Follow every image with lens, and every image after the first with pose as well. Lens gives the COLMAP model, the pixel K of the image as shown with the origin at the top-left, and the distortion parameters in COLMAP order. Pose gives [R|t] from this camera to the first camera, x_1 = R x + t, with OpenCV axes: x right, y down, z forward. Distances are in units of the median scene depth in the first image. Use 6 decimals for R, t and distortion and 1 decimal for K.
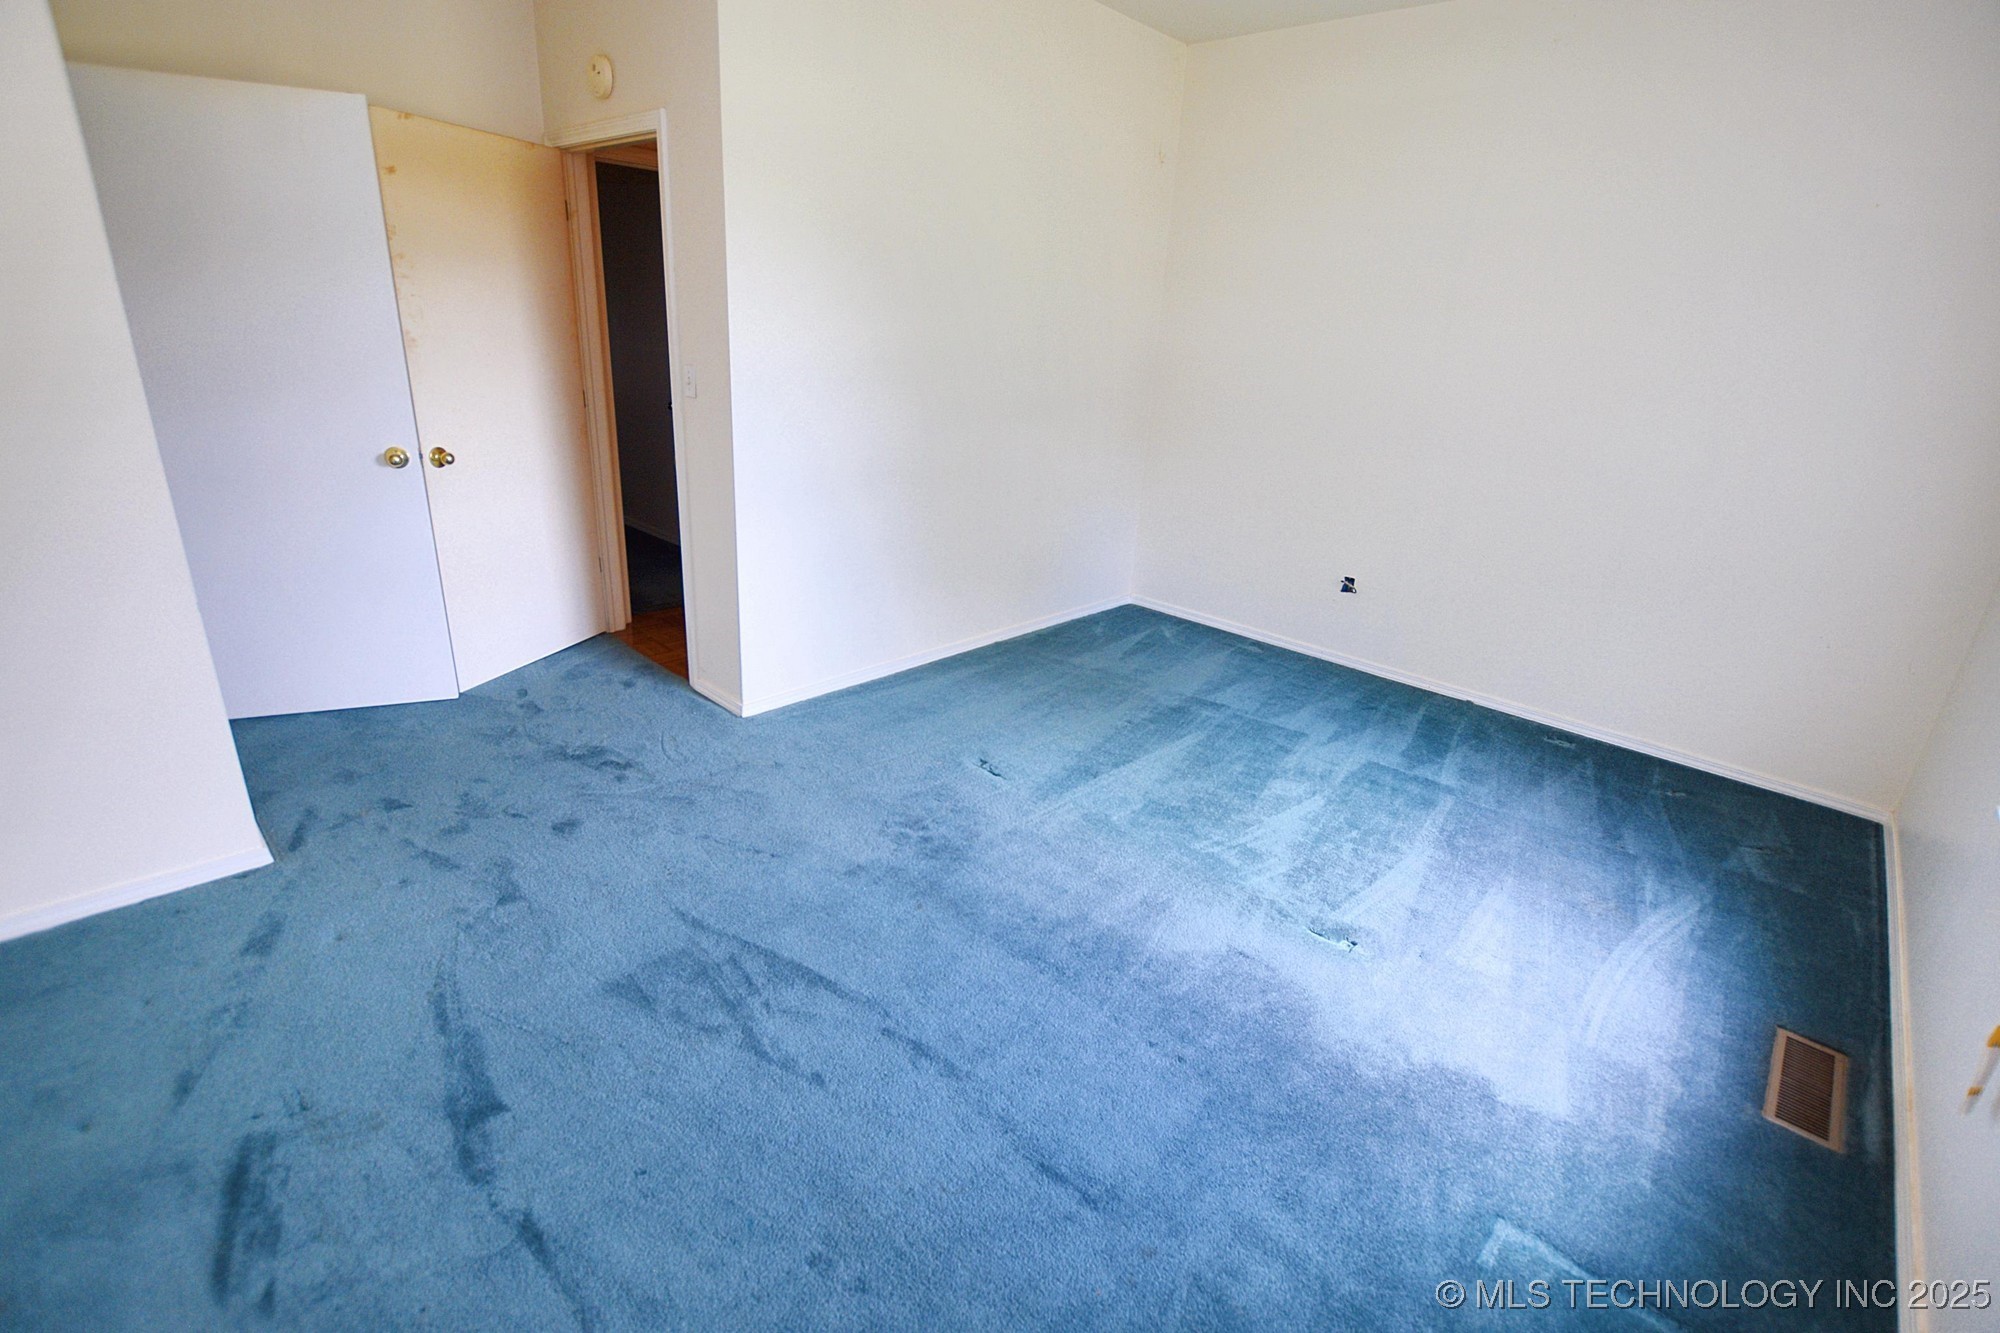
lens RADIAL K [[886.7, 0, 998.4], [0, 886.7, 659.9], [0, 0, 1]] dist [-0.022364, 0.000621]
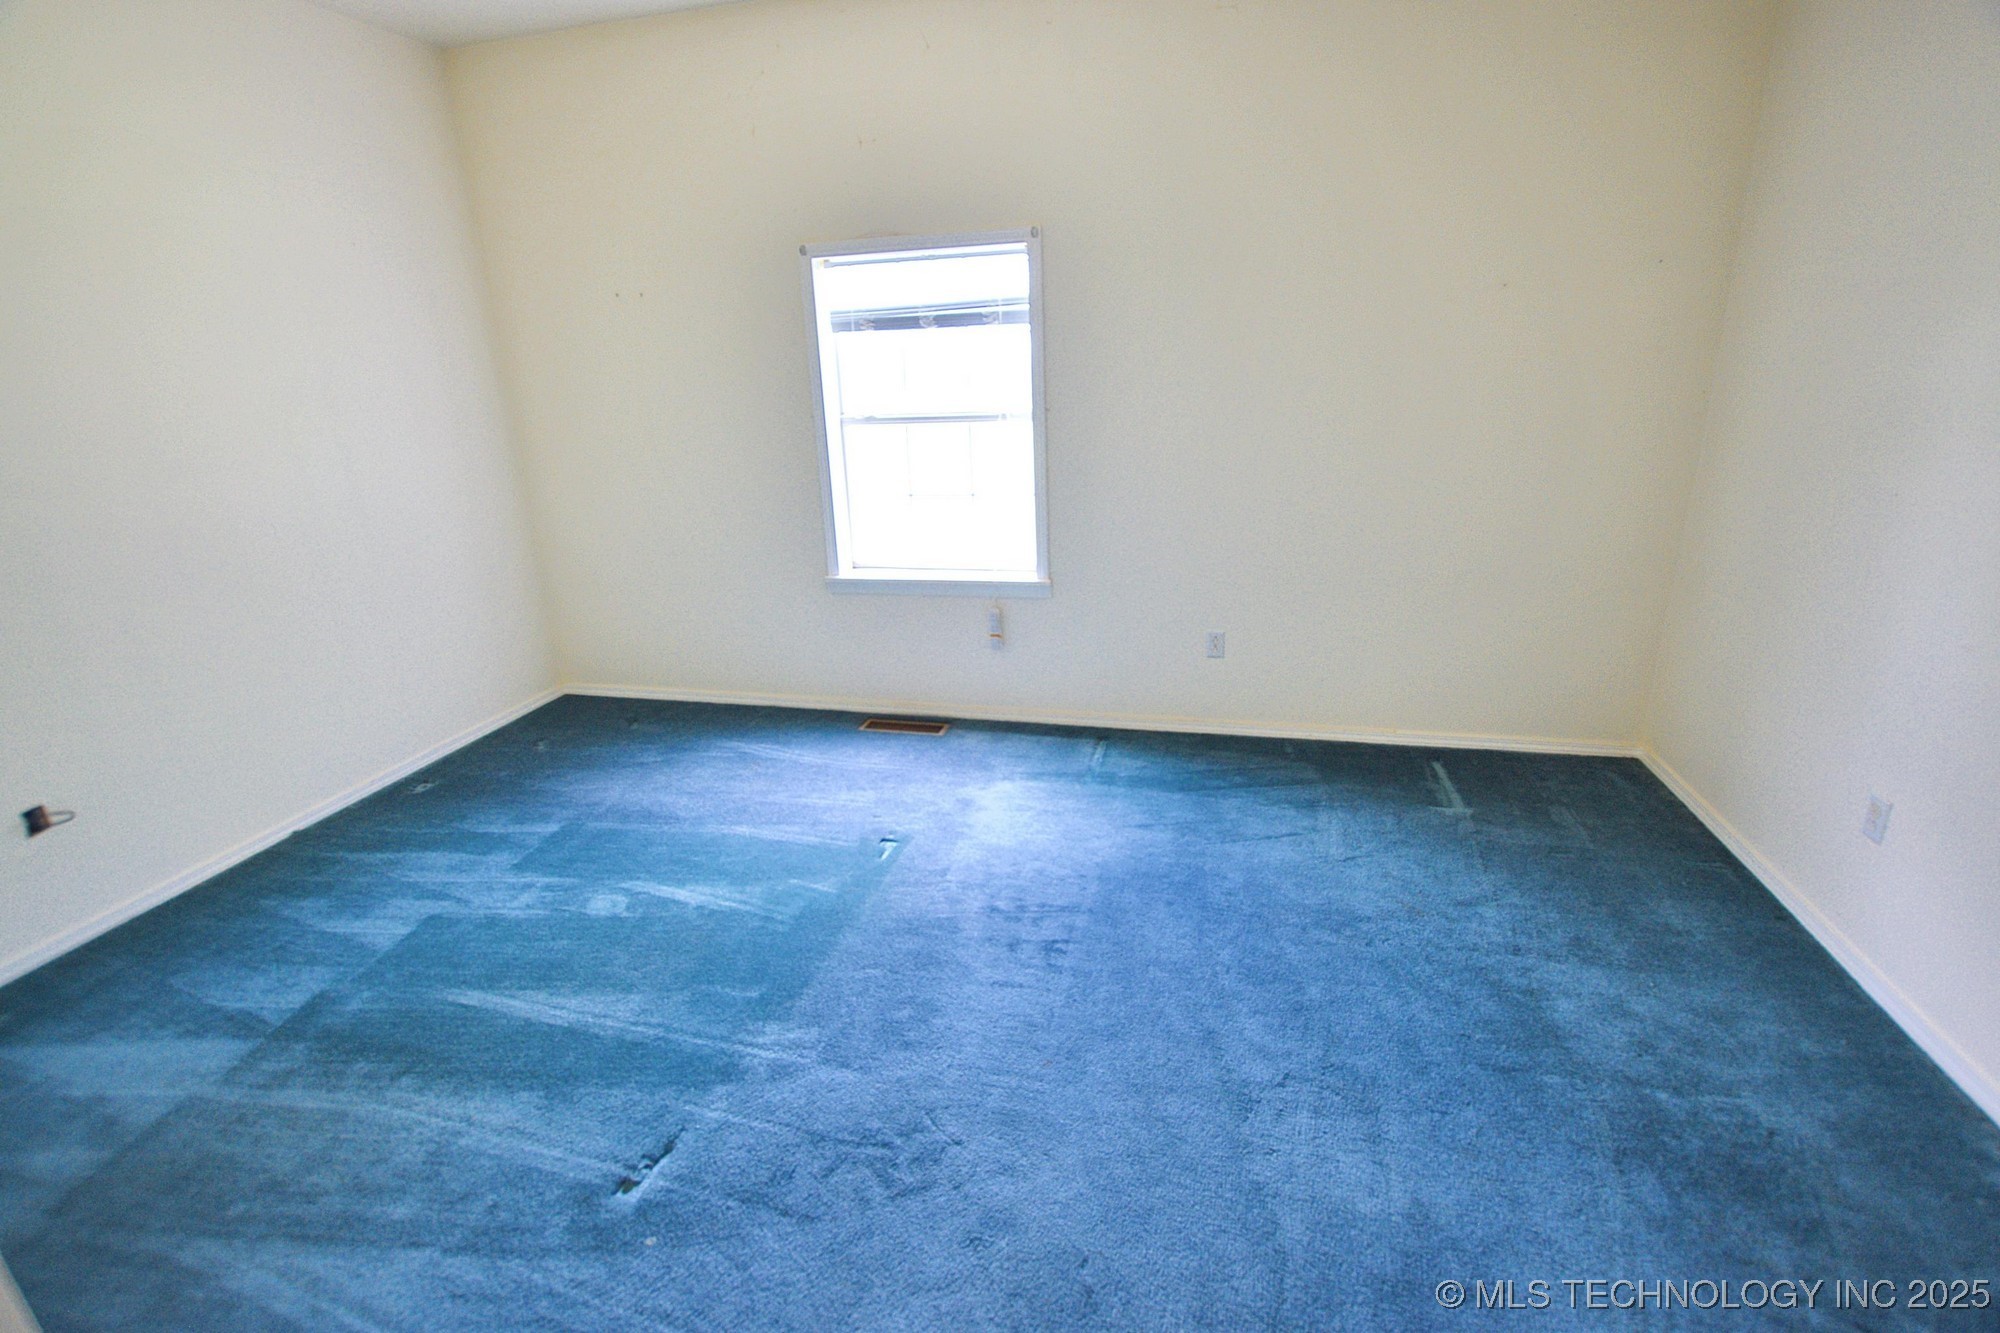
lens RADIAL K [[886.7, 0, 998.4], [0, 886.7, 659.9], [0, 0, 1]] dist [-0.022364, 0.000621]
pose [[-0.492057, -0.308932, 0.813905, -0.409324], [0.312440, 0.809965, 0.496325, -0.299208], [-0.812565, 0.498516, -0.302026, 0.708344]]
